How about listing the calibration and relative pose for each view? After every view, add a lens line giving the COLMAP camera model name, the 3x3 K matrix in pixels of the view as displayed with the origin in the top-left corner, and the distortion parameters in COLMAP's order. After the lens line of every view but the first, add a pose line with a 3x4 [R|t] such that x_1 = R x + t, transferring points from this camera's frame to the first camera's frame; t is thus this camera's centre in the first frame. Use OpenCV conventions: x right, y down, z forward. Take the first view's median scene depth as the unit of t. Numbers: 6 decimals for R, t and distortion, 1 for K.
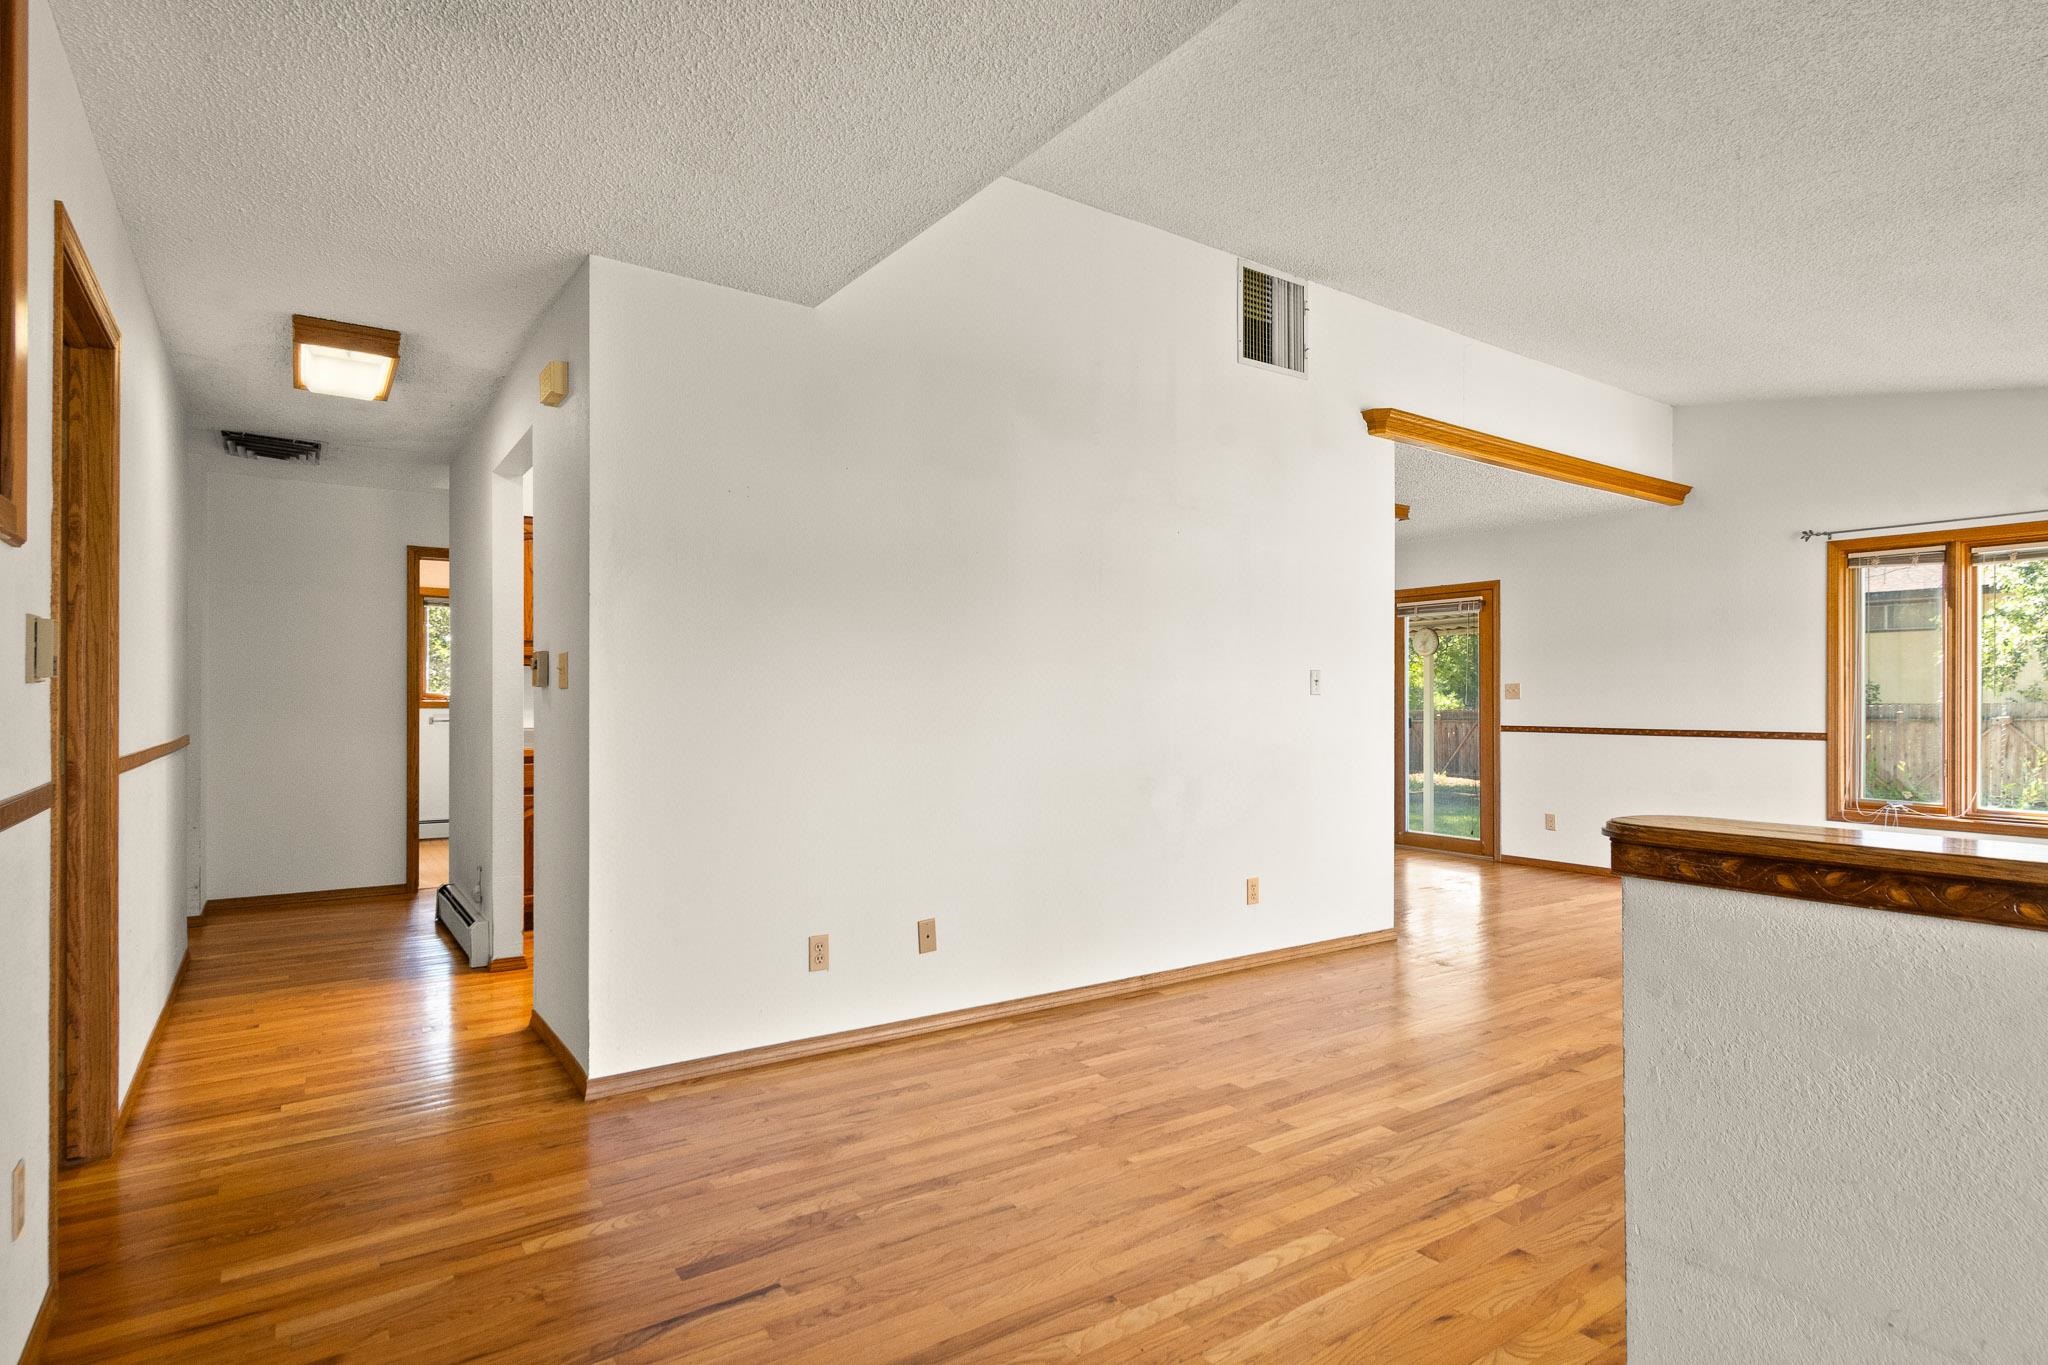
lens RADIAL K [[1061.9, 0, 1021.0], [0, 1061.9, 690.5], [0, 0, 1]] dist [-0.000020, 0.002198]
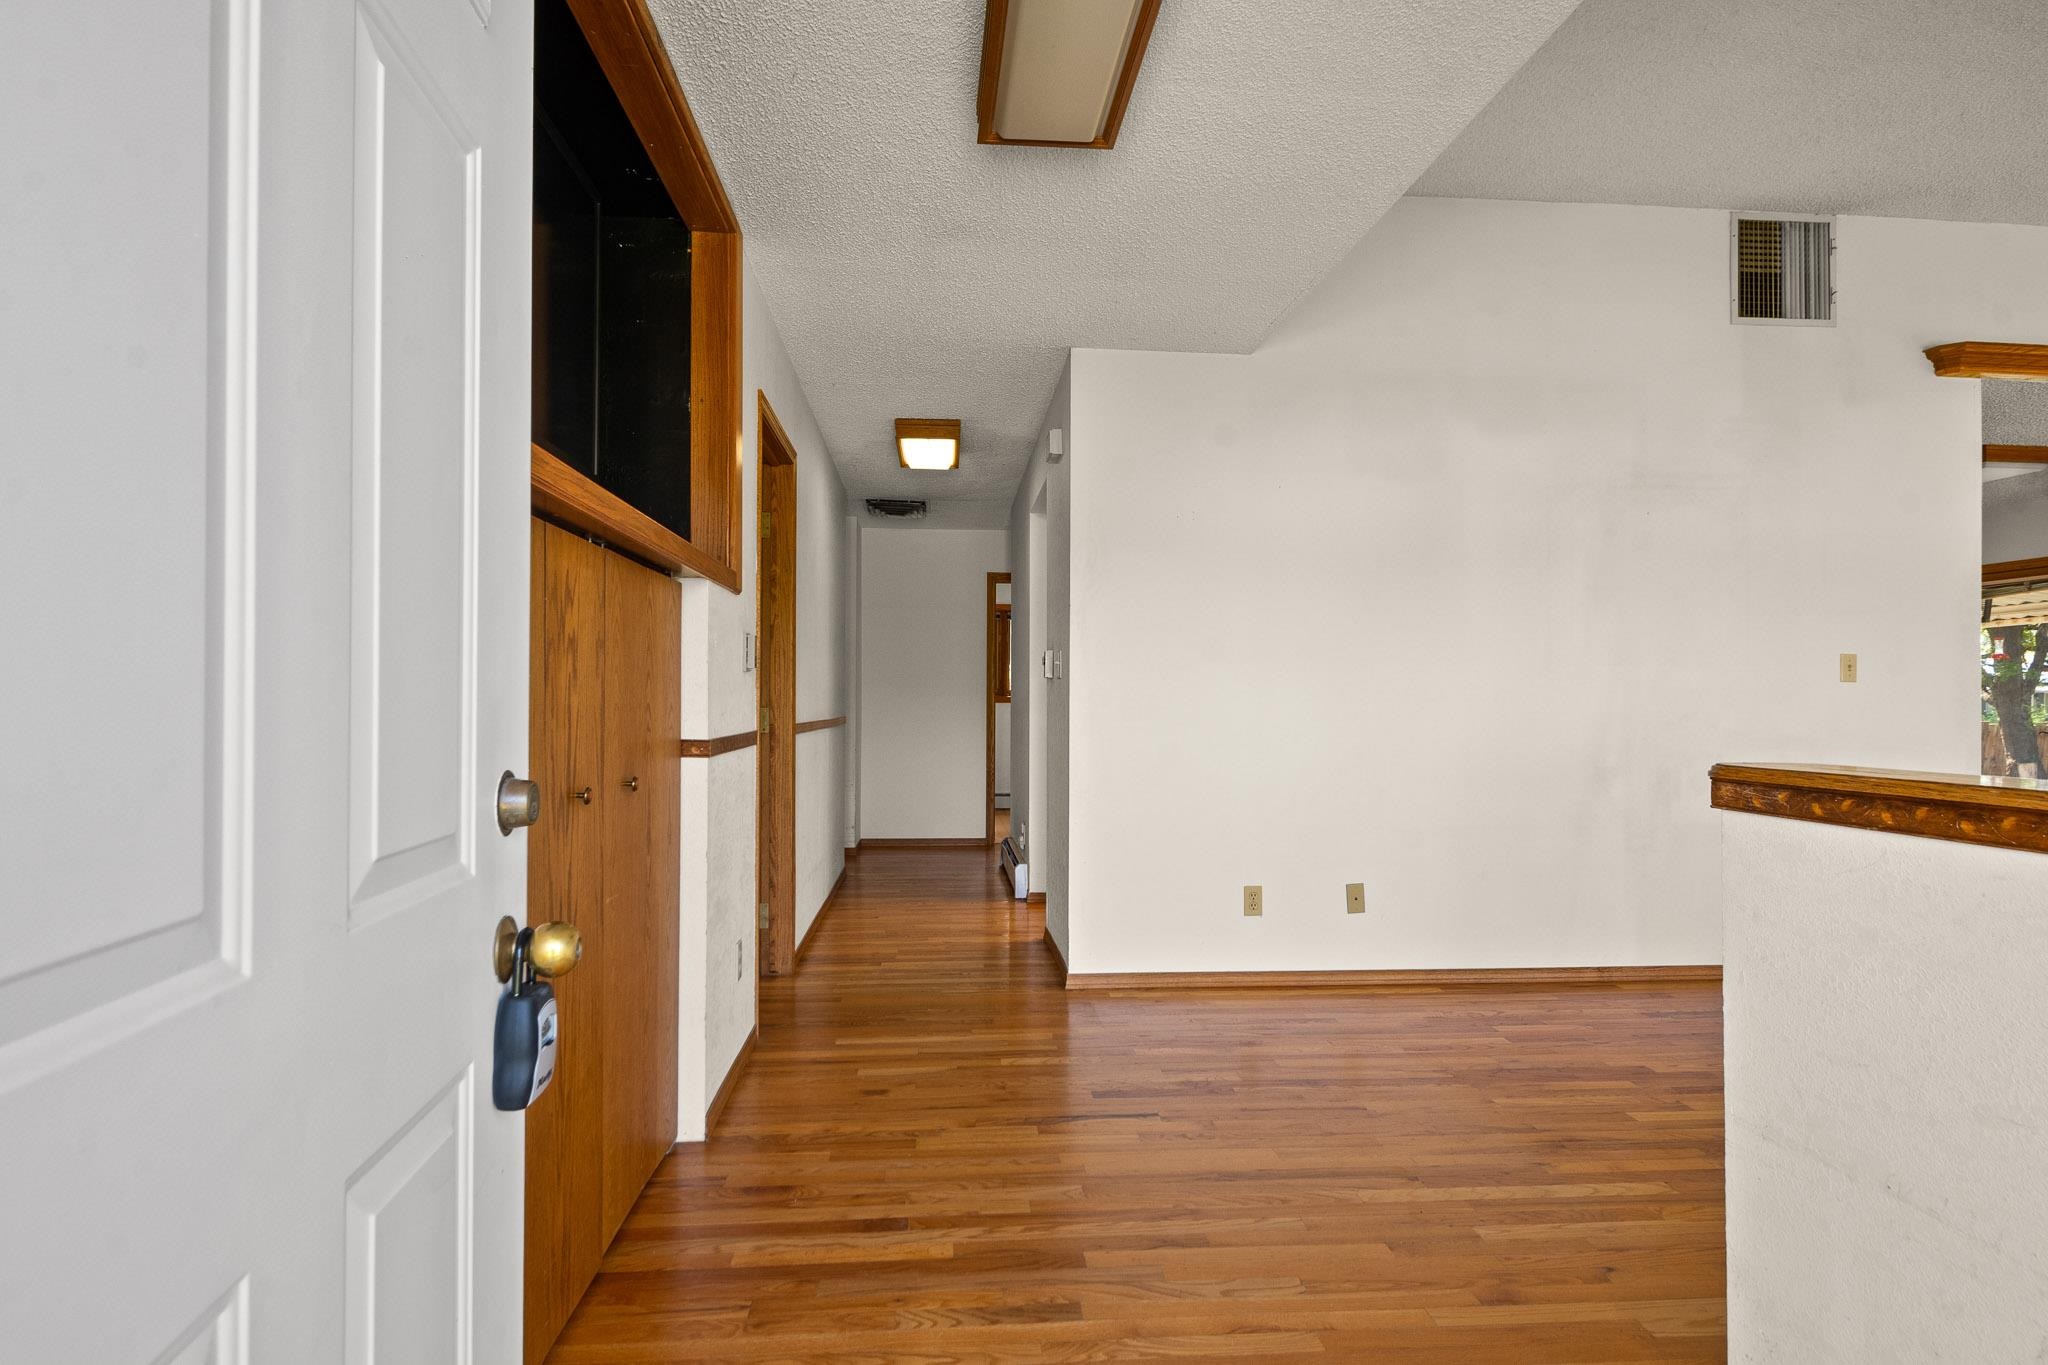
lens RADIAL K [[1061.9, 0, 1023.0], [0, 1061.9, 685.8], [0, 0, 1]] dist [-0.000020, 0.002198]
pose [[0.865872, -0.006279, -0.500226, 0.207804], [0.002788, 0.999966, -0.007726, 0.019056], [0.500258, 0.005295, 0.865860, -0.174041]]
